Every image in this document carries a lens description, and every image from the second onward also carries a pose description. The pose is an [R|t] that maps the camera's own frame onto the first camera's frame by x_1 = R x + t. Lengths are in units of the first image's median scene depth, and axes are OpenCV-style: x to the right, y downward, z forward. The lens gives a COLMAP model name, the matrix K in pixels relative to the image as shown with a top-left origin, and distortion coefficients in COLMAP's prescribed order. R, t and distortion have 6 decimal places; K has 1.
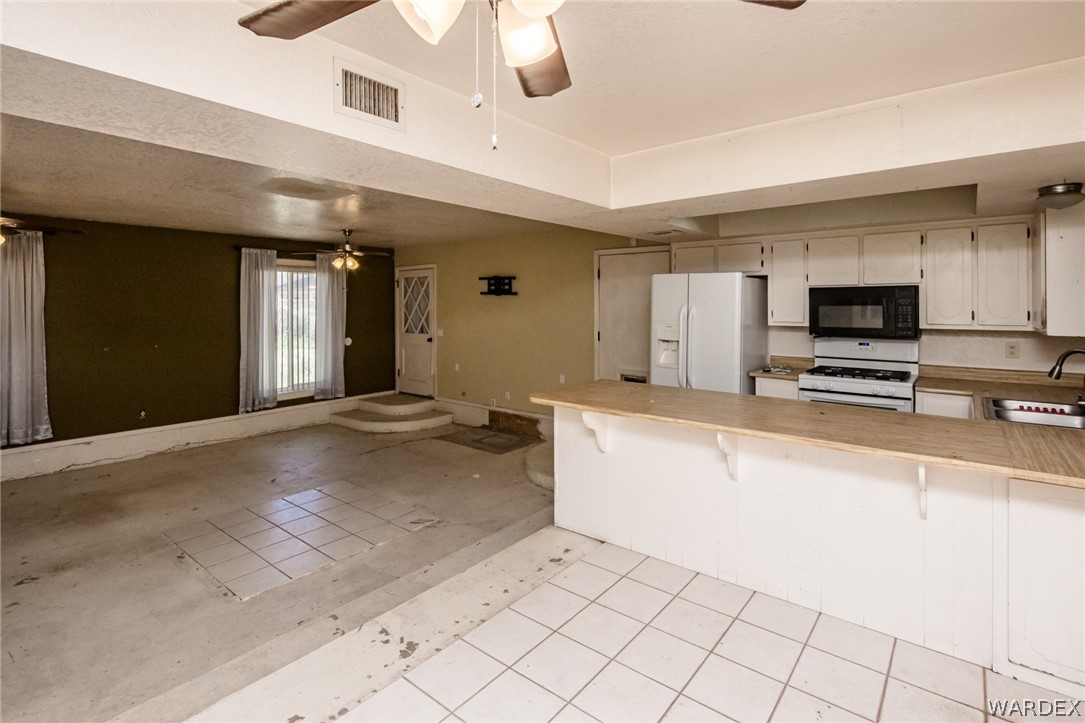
lens RADIAL K [[520.3, 0, 551.1], [0, 520.3, 302.9], [0, 0, 1]] dist [0.007143, -0.005278]
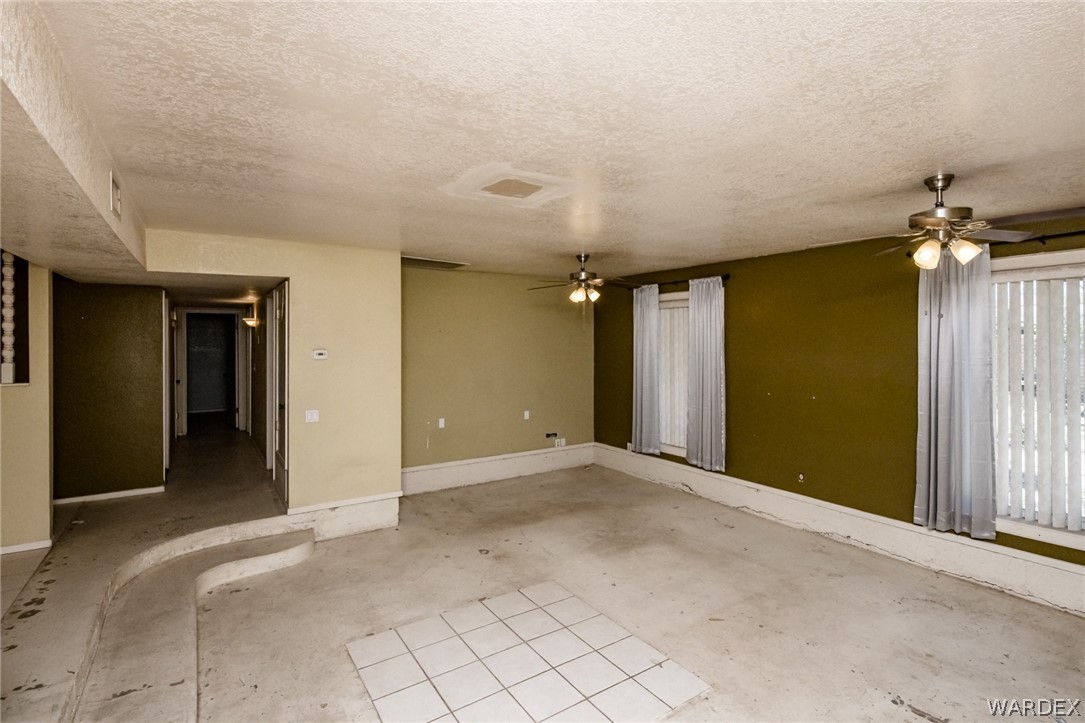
lens RADIAL K [[520.3, 0, 550.6], [0, 520.3, 341.9], [0, 0, 1]] dist [0.007143, -0.005278]
pose [[-0.298646, 0.003536, -0.954358, 0.108662], [0.005578, 0.999983, 0.001960, -0.005155], [0.954348, -0.004738, -0.298660, 0.745786]]
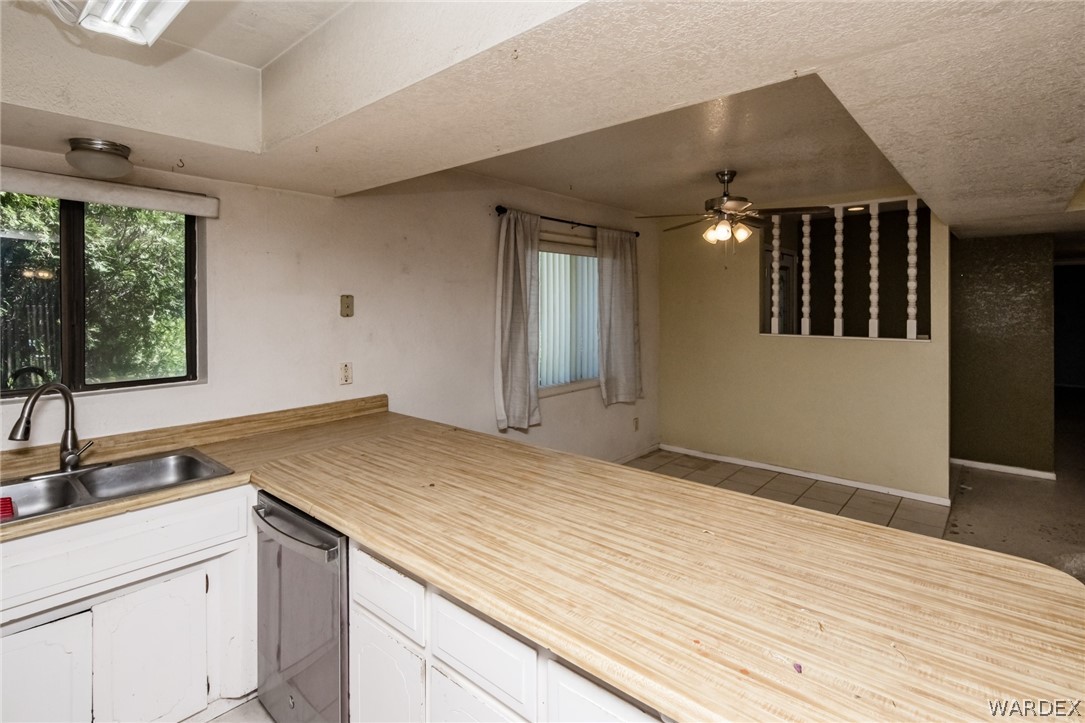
lens RADIAL K [[520.3, 0, 540.0], [0, 520.3, 304.7], [0, 0, 1]] dist [0.007143, -0.005278]
pose [[-0.998721, 0.007211, 0.050043, 0.140654], [0.006972, 0.999963, -0.004953, -0.001334], [-0.050077, -0.004598, -0.998735, 0.641724]]
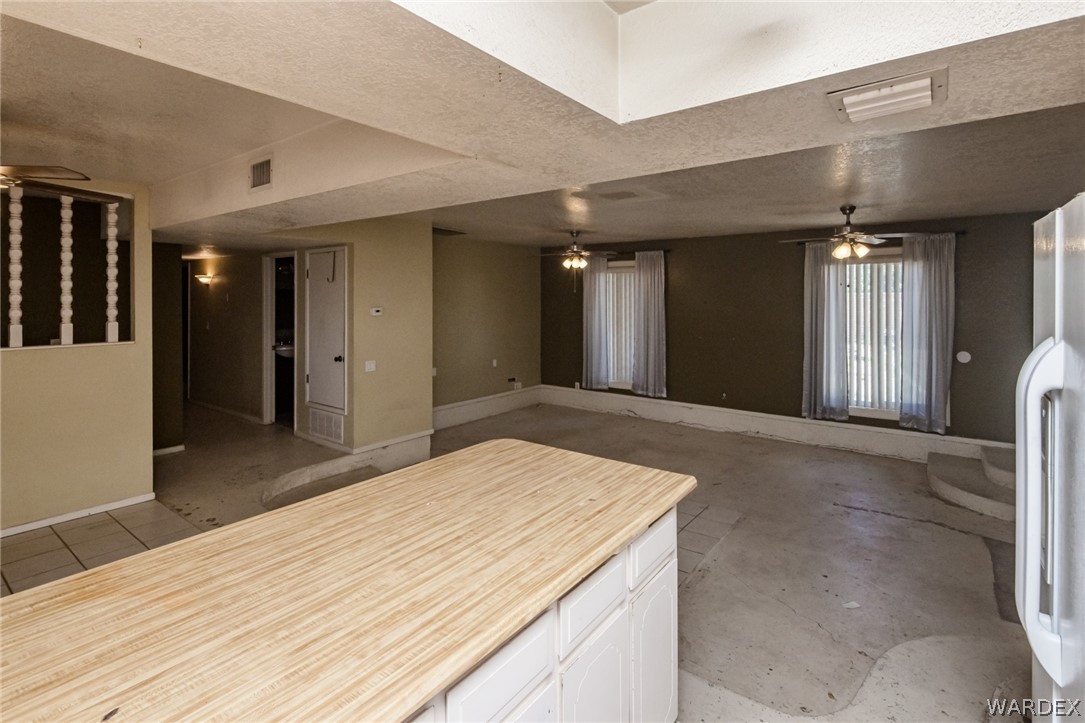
lens RADIAL K [[520.3, 0, 549.9], [0, 520.3, 298.2], [0, 0, 1]] dist [0.007143, -0.005278]
pose [[0.032831, 0.002354, -0.999458, 0.324810], [0.003889, 0.999989, 0.002483, -0.009258], [0.999453, -0.003968, 0.032822, 0.488823]]
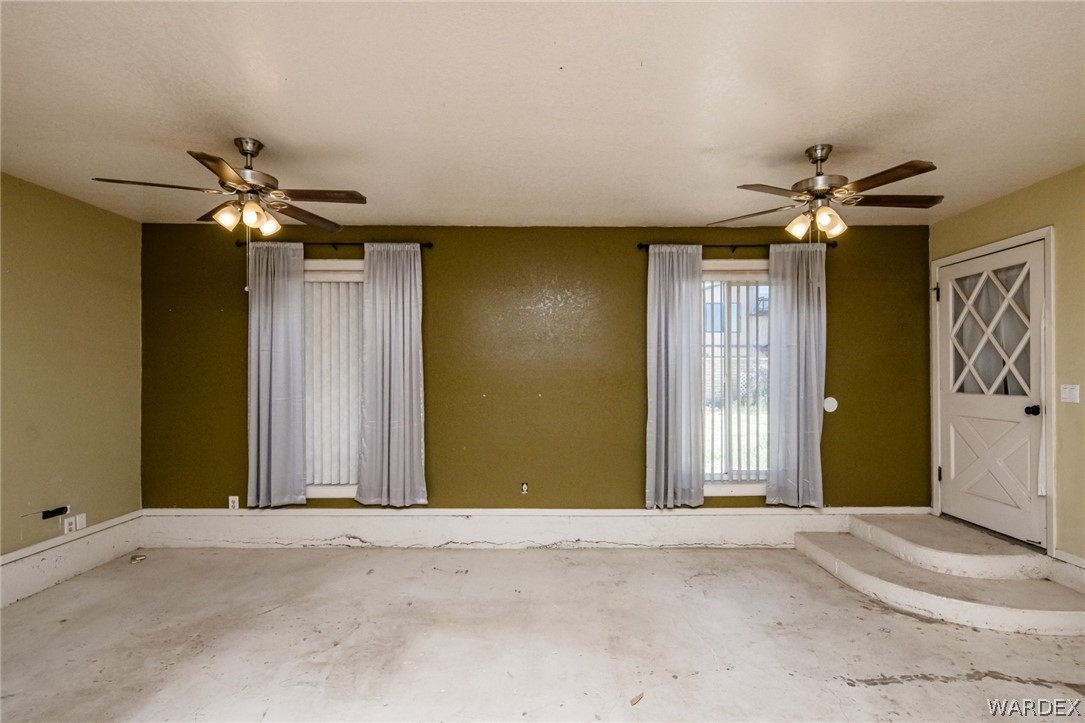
lens RADIAL K [[520.3, 0, 551.8], [0, 520.3, 372.7], [0, 0, 1]] dist [0.007143, -0.005278]
pose [[0.630981, 0.001093, -0.775798, -0.173830], [0.001465, 0.999996, 0.002600, 0.044546], [0.775797, -0.002777, 0.630976, 0.494819]]
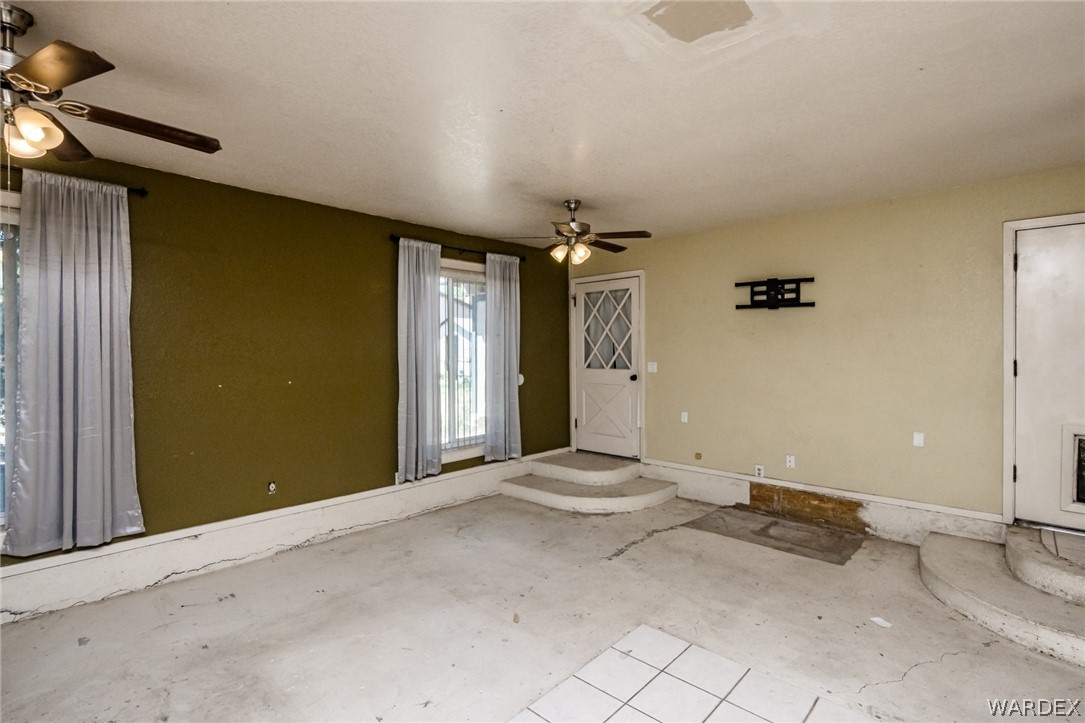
lens RADIAL K [[520.3, 0, 550.7], [0, 520.3, 351.3], [0, 0, 1]] dist [0.007143, -0.005278]
pose [[0.997609, -0.000371, -0.069104, -0.340711], [0.000631, 0.999993, 0.003744, 0.037117], [0.069102, -0.003778, 0.997602, 0.330094]]
